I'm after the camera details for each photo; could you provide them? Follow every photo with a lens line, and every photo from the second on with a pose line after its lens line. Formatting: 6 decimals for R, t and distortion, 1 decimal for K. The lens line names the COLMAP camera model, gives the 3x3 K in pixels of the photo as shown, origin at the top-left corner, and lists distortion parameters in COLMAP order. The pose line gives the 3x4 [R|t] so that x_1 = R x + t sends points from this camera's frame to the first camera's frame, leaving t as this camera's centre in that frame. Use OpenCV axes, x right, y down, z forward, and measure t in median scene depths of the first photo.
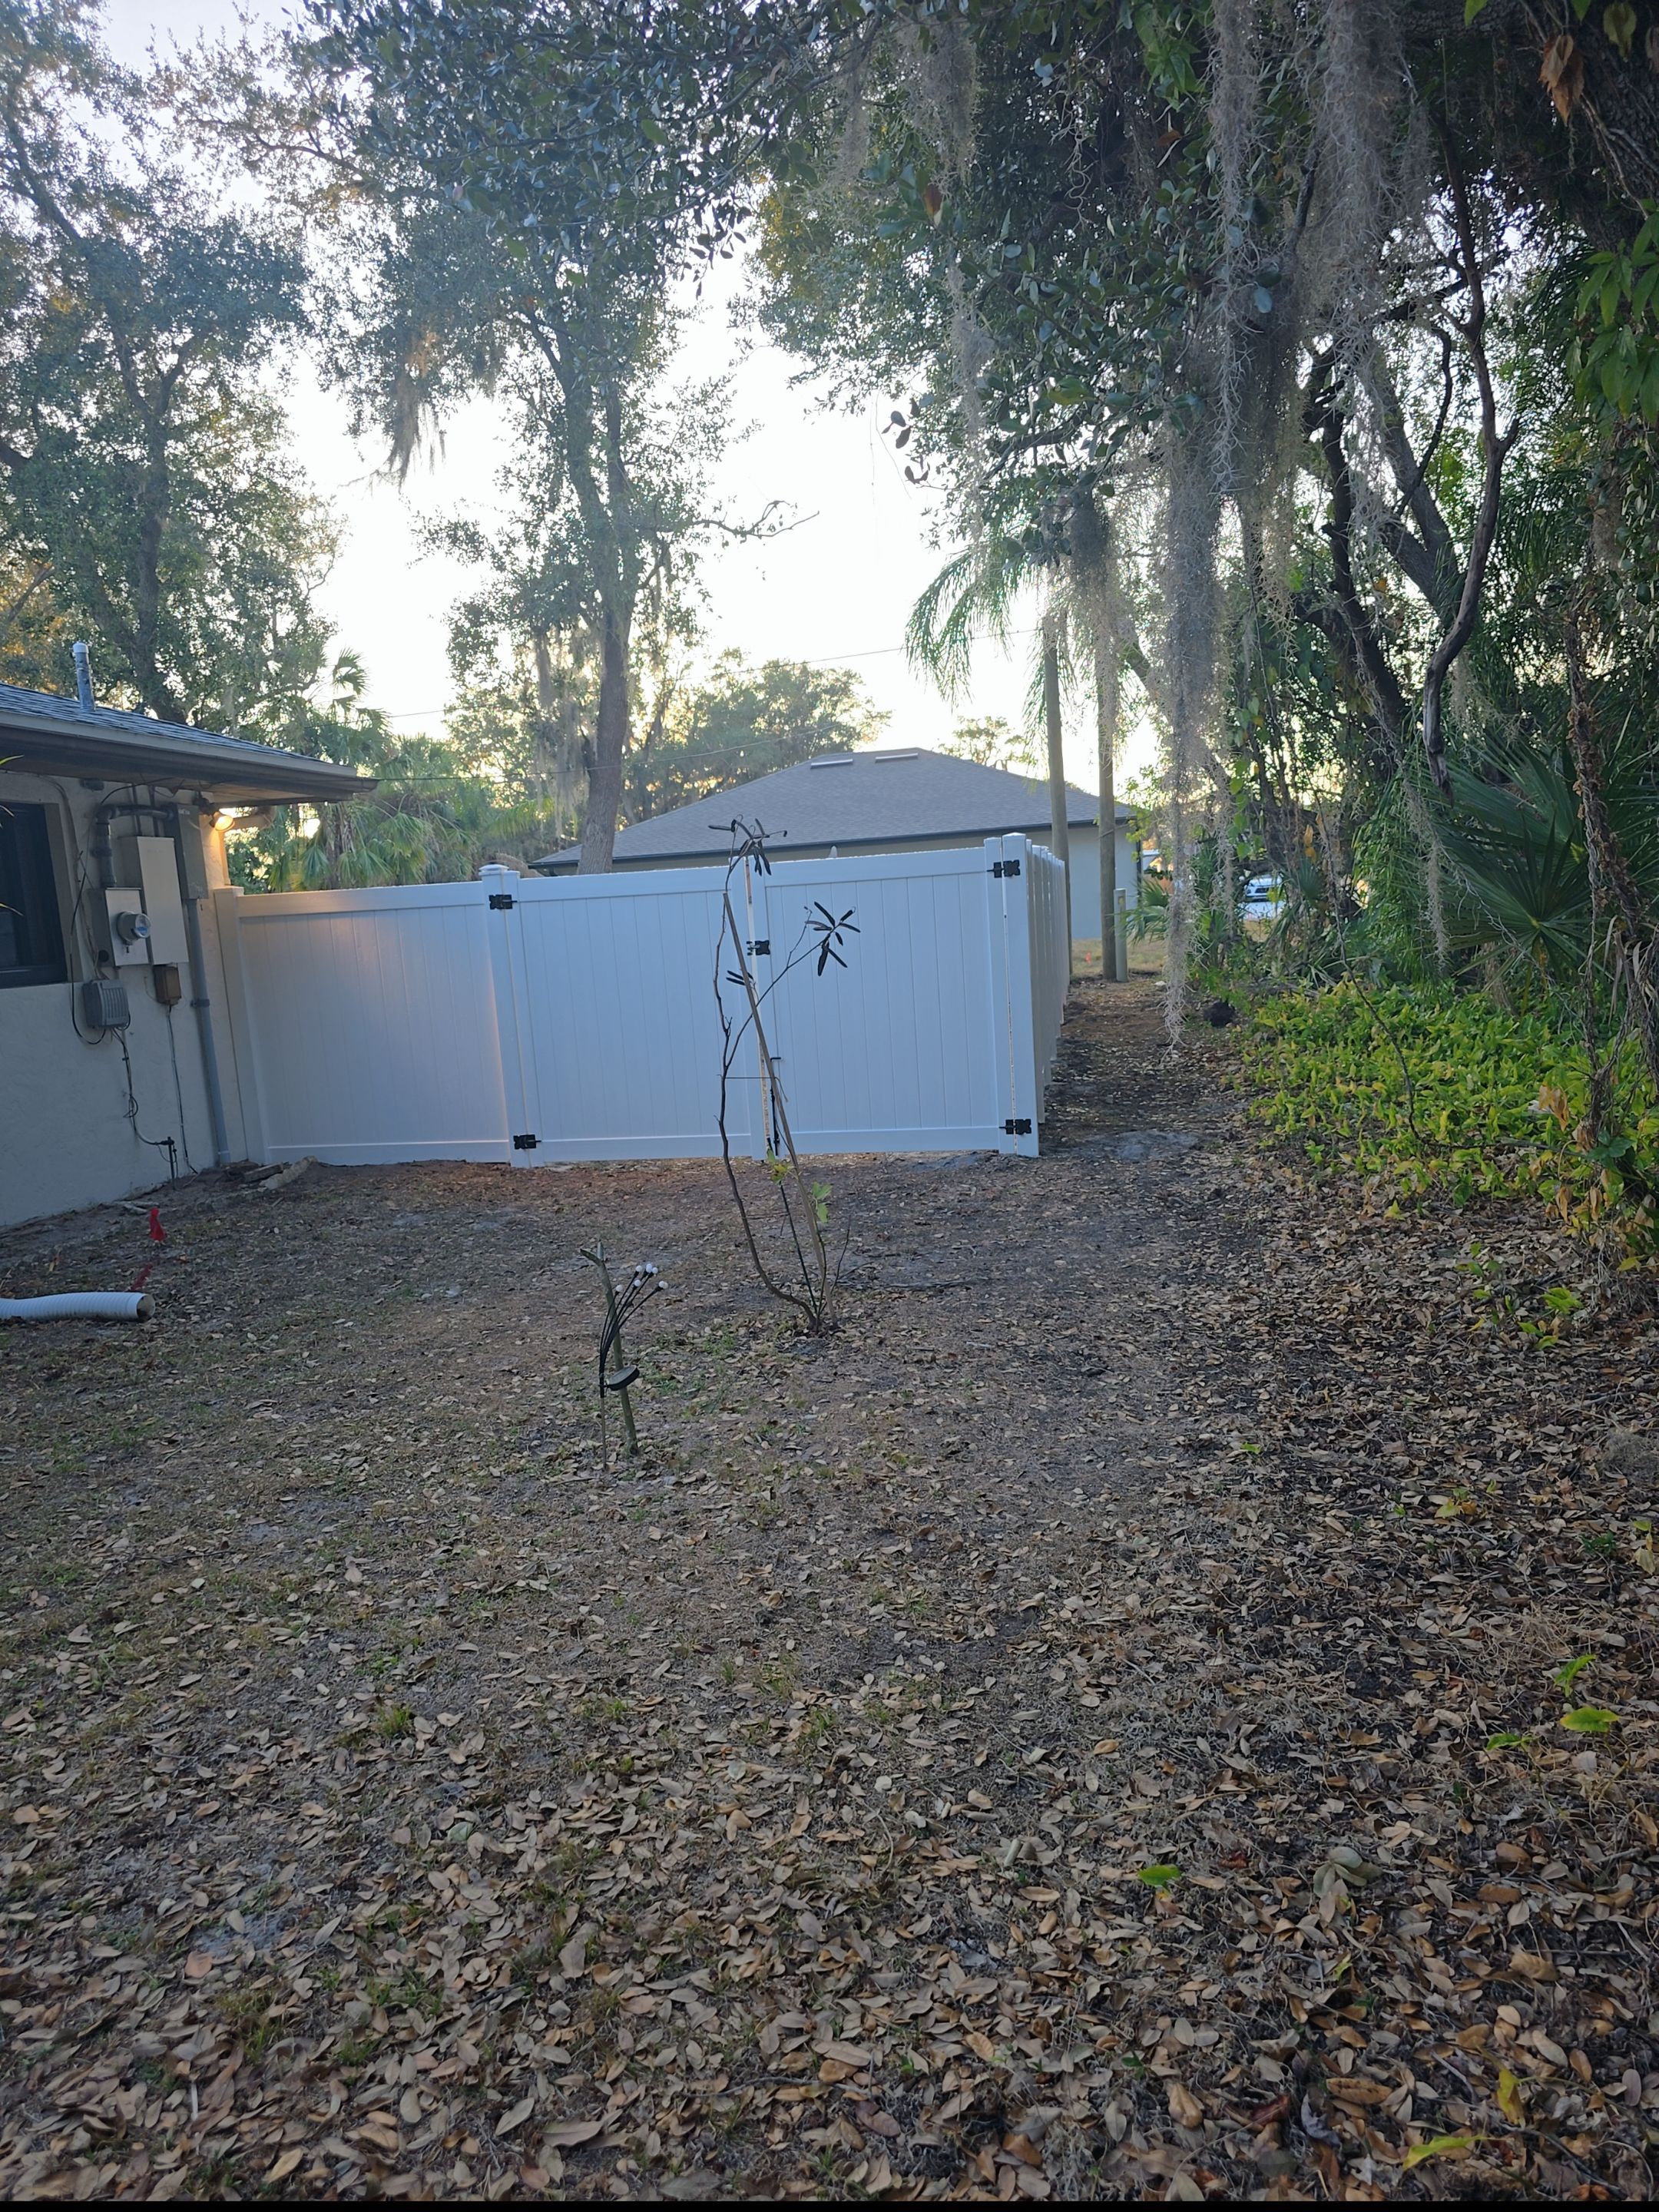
lens RADIAL K [[1490.5, 0, 824.0], [0, 1490.5, 1133.1], [0, 0, 1]] dist [0.066087, -0.054296]
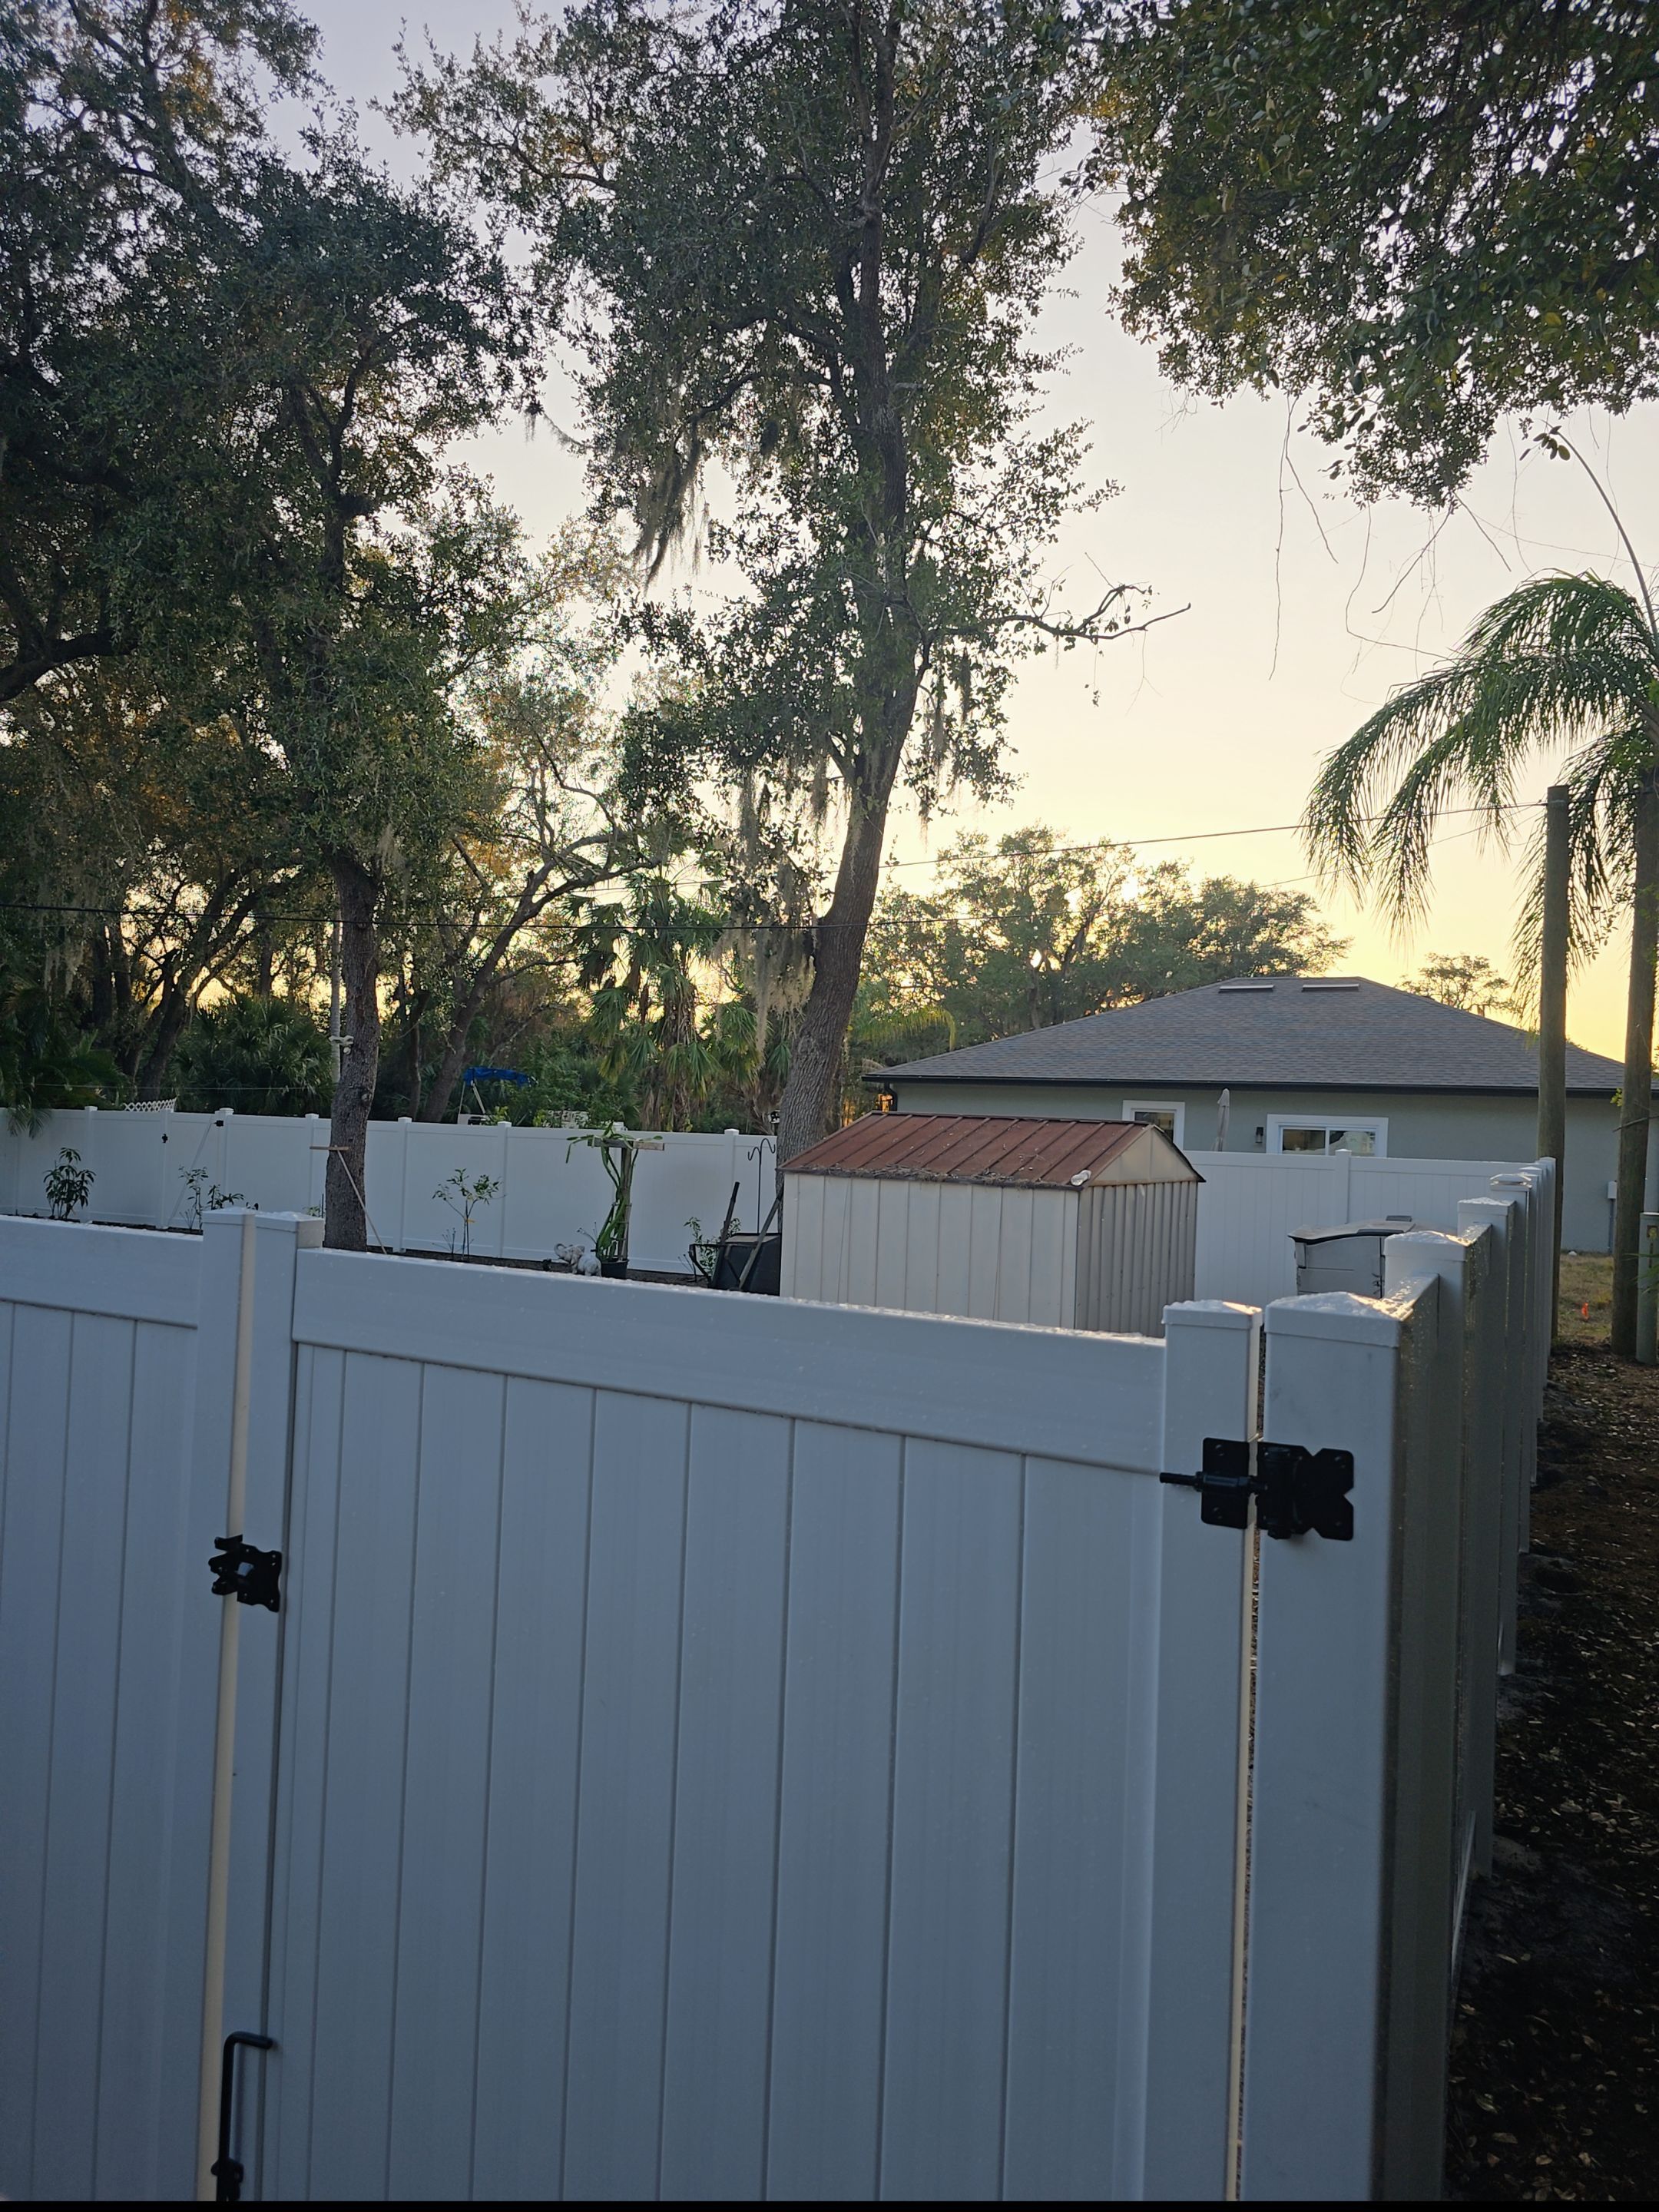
lens RADIAL K [[1490.5, 0, 820.0], [0, 1490.5, 1118.9], [0, 0, 1]] dist [0.066087, -0.054296]
pose [[0.952909, 0.103521, -0.285041, 0.044600], [-0.144387, 0.981433, -0.126258, -0.072546], [0.266678, 0.161469, 0.950164, 0.309122]]
